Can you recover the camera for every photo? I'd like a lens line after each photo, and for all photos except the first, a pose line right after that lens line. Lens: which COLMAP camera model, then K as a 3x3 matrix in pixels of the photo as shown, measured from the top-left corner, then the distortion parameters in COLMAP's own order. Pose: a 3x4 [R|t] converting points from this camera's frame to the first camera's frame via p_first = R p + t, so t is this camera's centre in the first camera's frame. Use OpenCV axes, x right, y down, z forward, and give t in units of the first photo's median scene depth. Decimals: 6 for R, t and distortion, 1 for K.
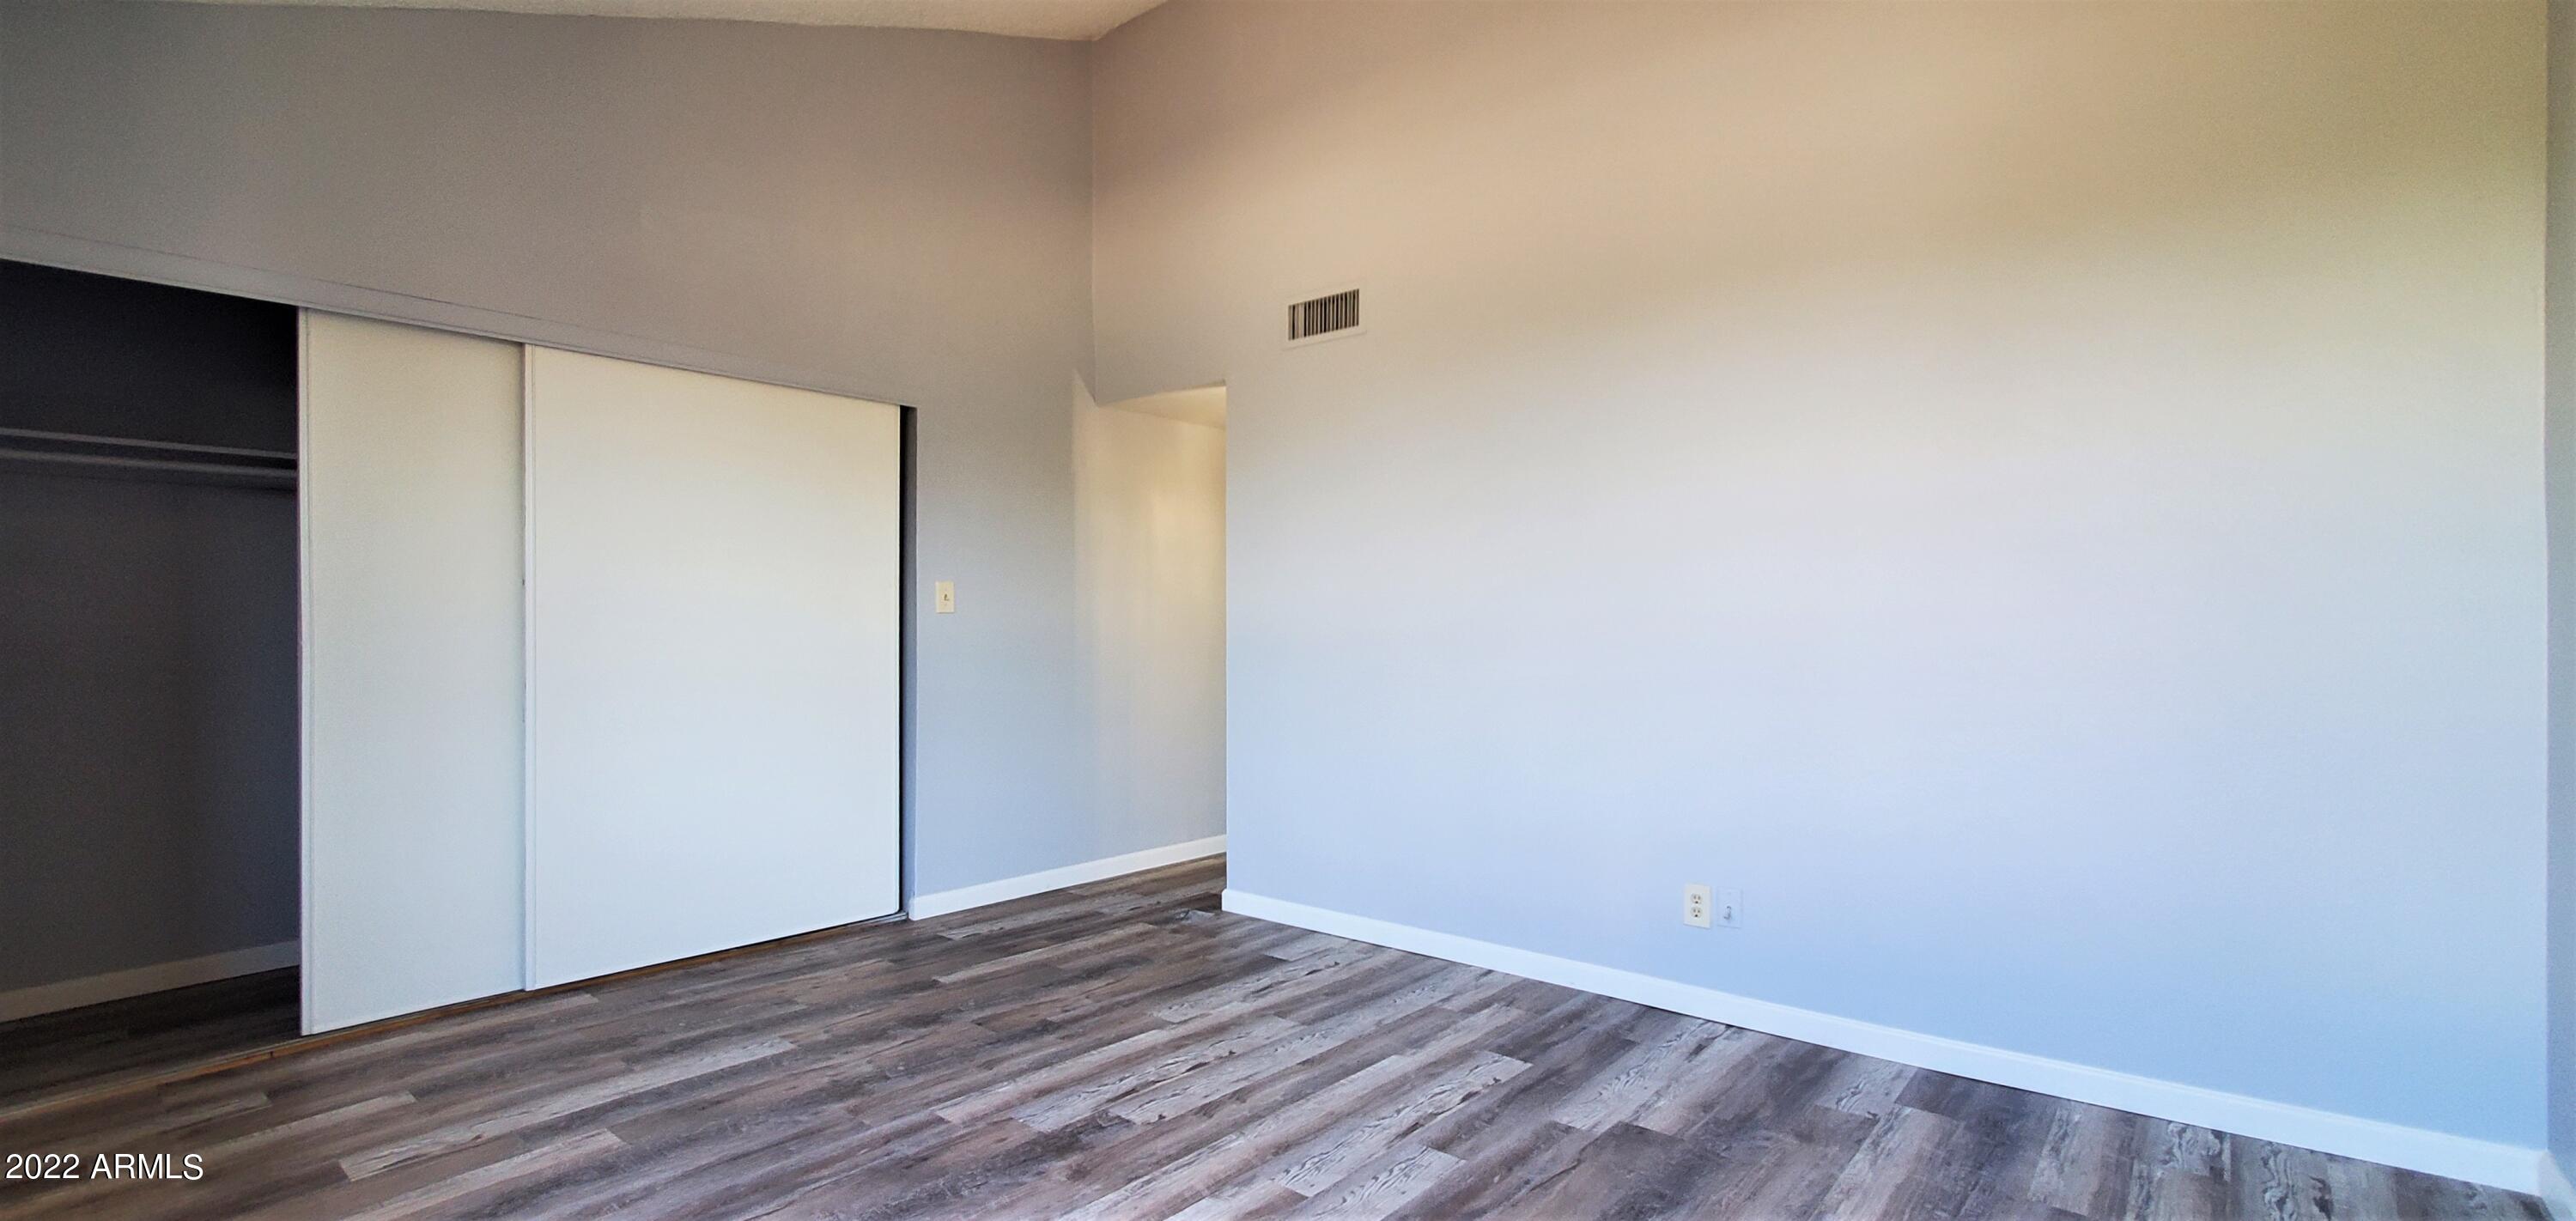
lens RADIAL K [[1118.4, 0, 1267.7], [0, 1118.4, 641.3], [0, 0, 1]] dist [0.000547, 0.000247]
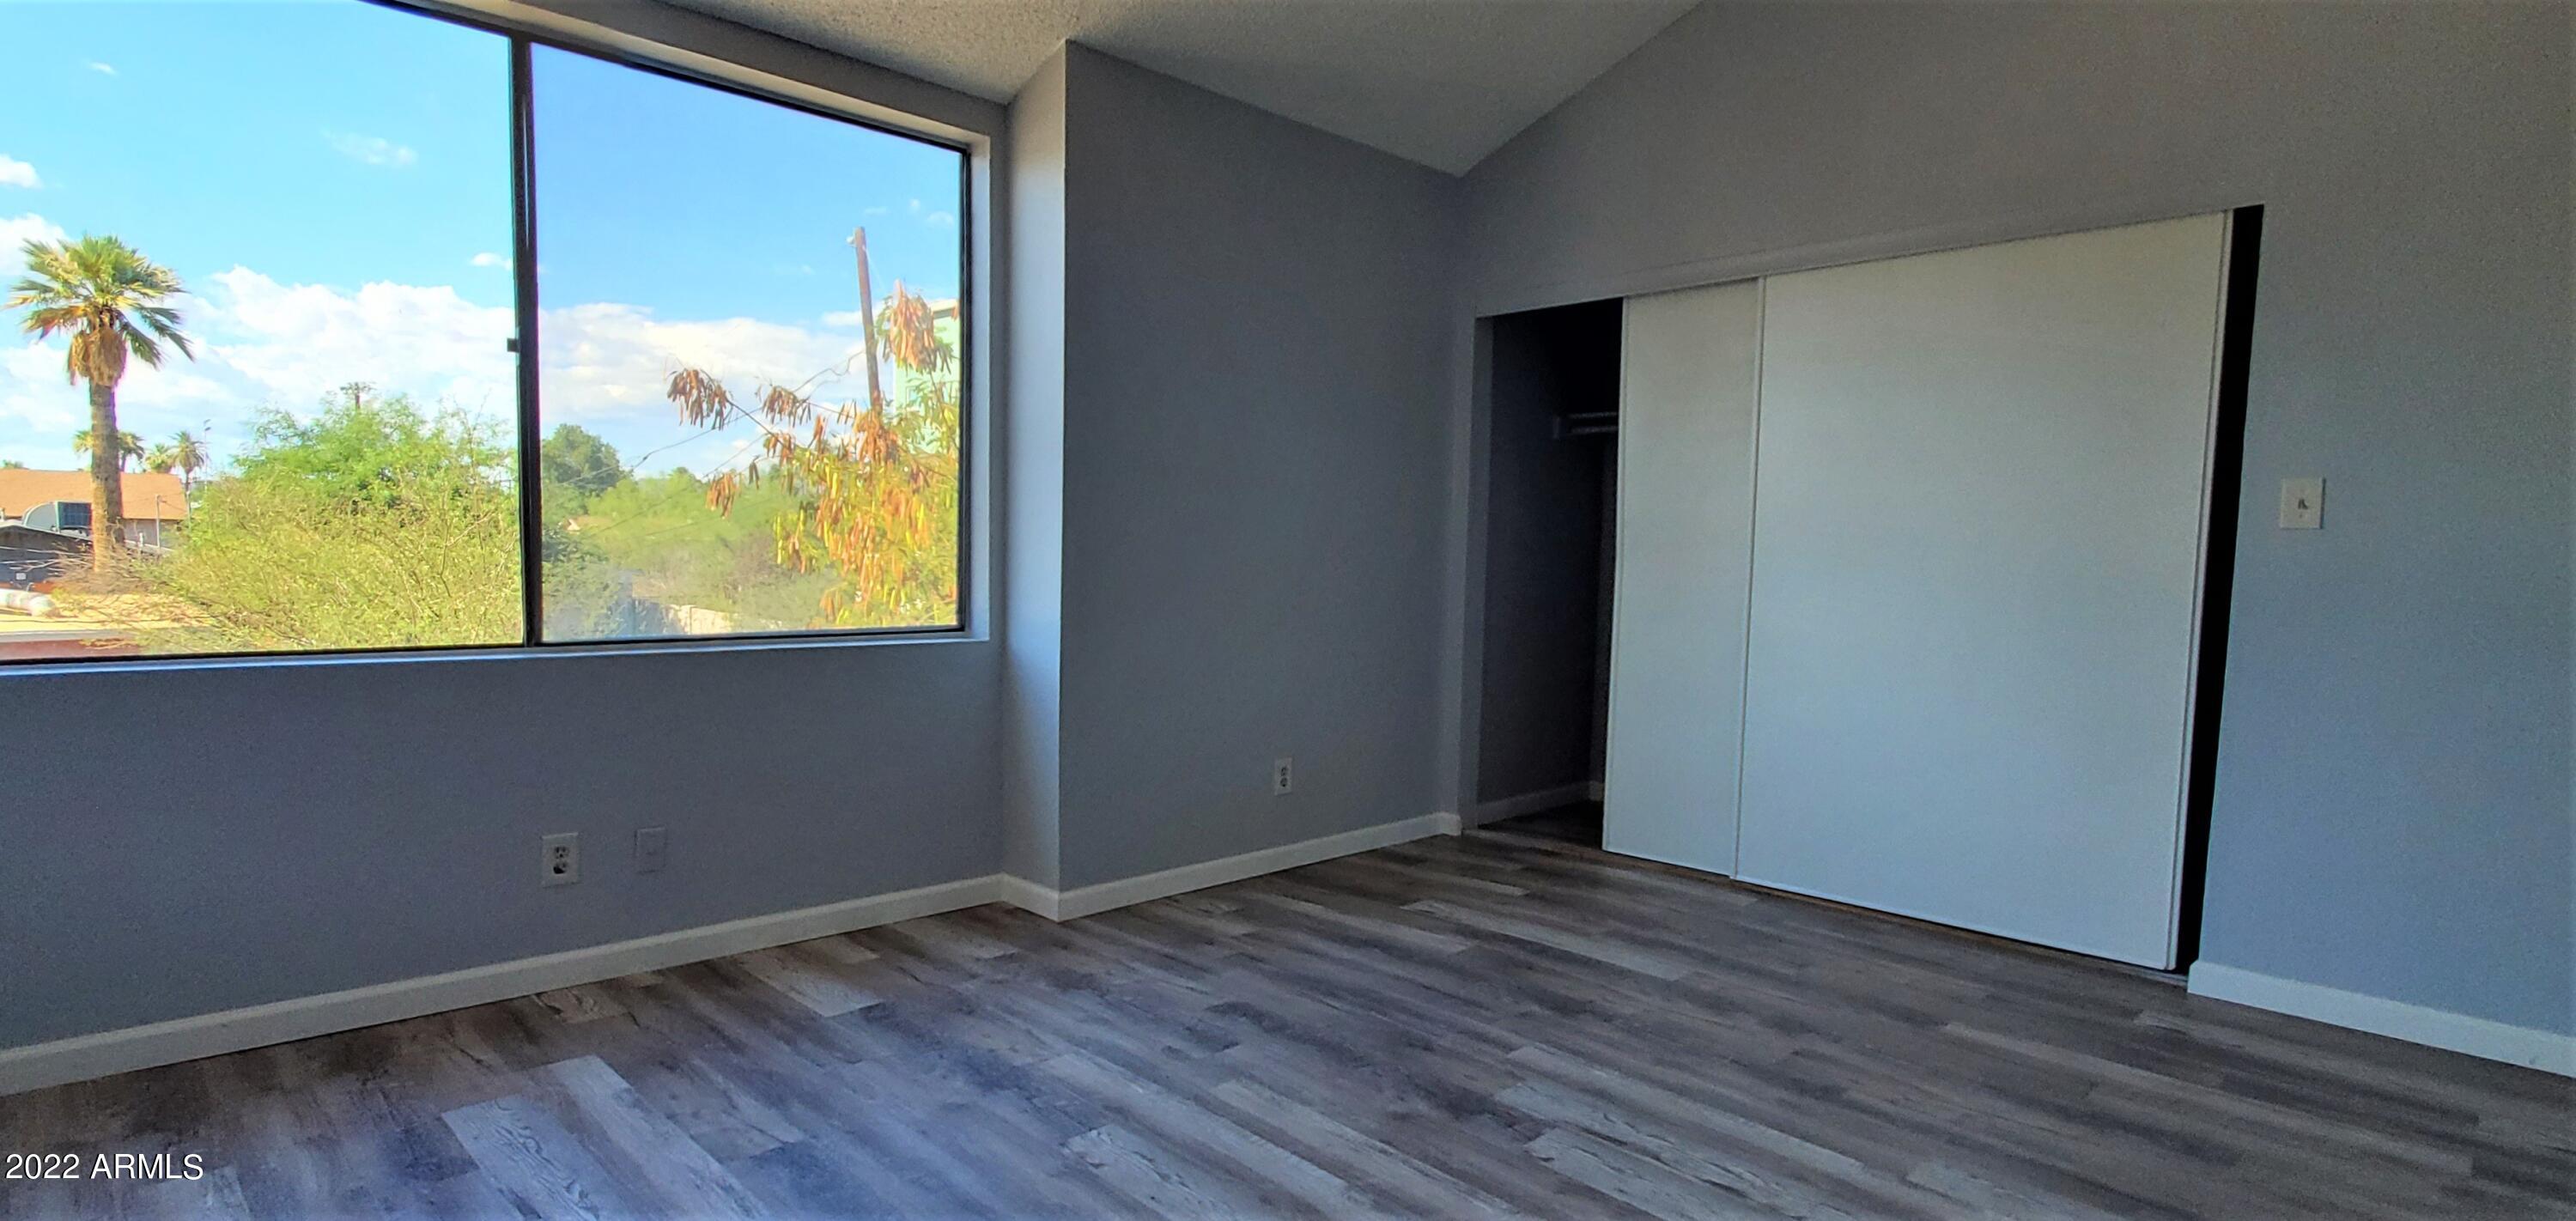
lens RADIAL K [[1252.6, 0, 1252.3], [0, 1252.6, 625.9], [0, 0, 1]] dist [-0.019254, 0.002589]
pose [[-0.099337, 0.066185, -0.992850, 0.653049], [-0.025959, 0.997274, 0.069077, -0.006949], [0.994715, 0.032635, -0.097349, 0.724812]]
